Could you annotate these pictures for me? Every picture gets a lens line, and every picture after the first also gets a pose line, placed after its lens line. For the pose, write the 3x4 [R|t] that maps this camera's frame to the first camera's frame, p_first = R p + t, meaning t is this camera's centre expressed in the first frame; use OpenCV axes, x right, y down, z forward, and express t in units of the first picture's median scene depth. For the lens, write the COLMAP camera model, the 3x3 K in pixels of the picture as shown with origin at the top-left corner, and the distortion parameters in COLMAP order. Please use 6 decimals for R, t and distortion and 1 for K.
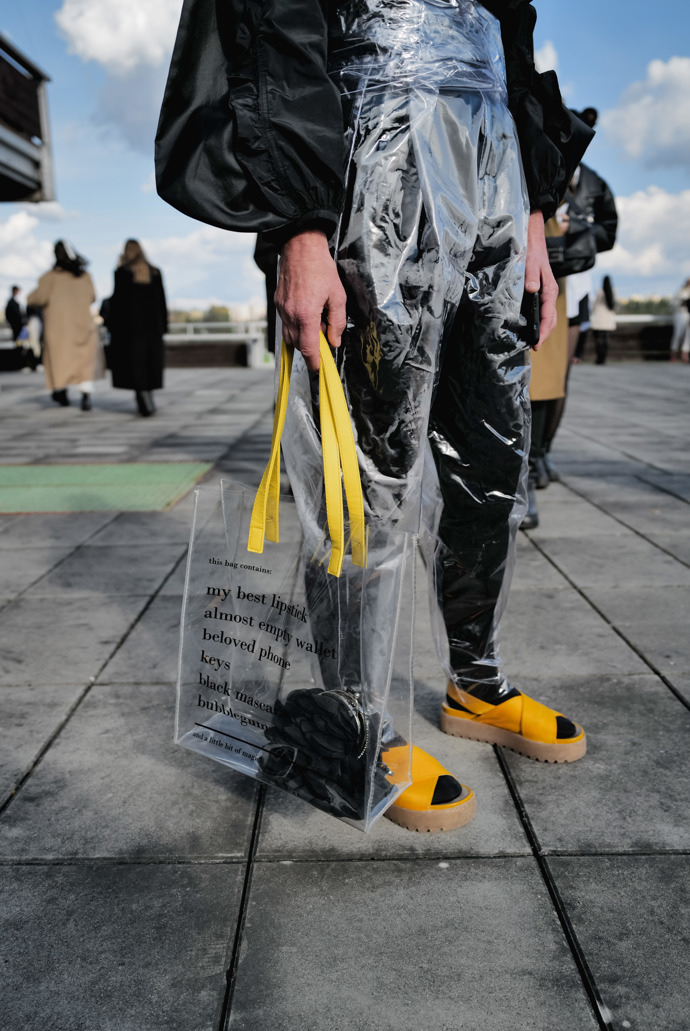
lens RADIAL K [[795.2, 0, 347.6], [0, 795.2, 550.3], [0, 0, 1]] dist [0.000305, 0.002937]
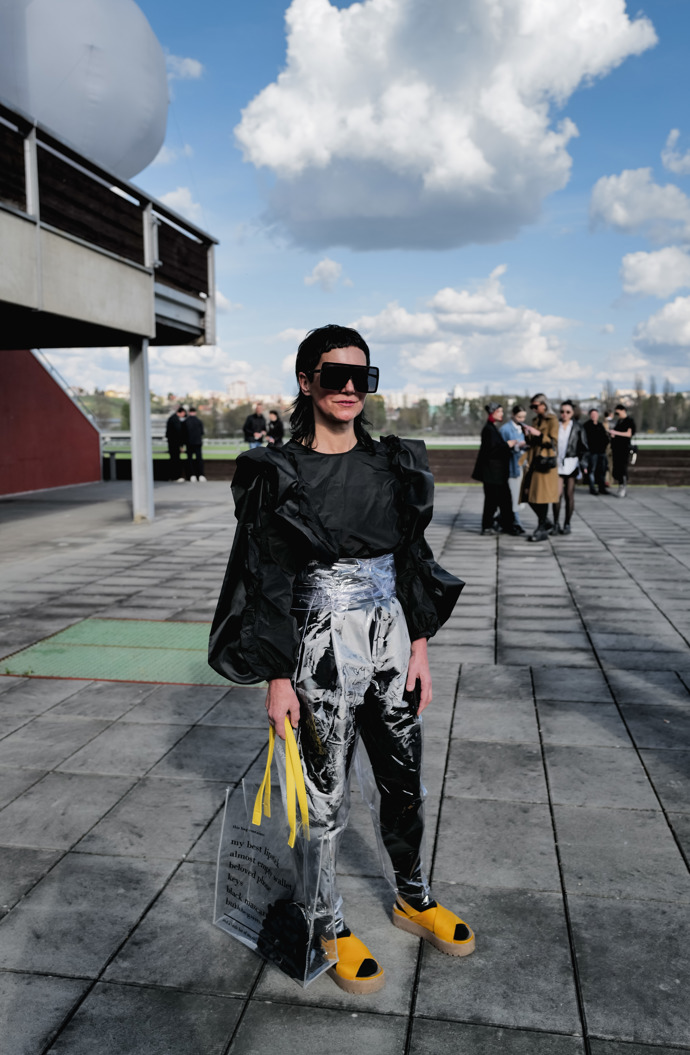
lens RADIAL K [[841.4, 0, 345.0], [0, 841.4, 527.5], [0, 0, 1]] dist [-0.003499, 0.006432]
pose [[0.982400, 0.021143, -0.185587, 0.330755], [-0.046419, 0.990038, -0.132928, -0.325180], [0.180928, 0.139203, 0.973595, -0.738300]]
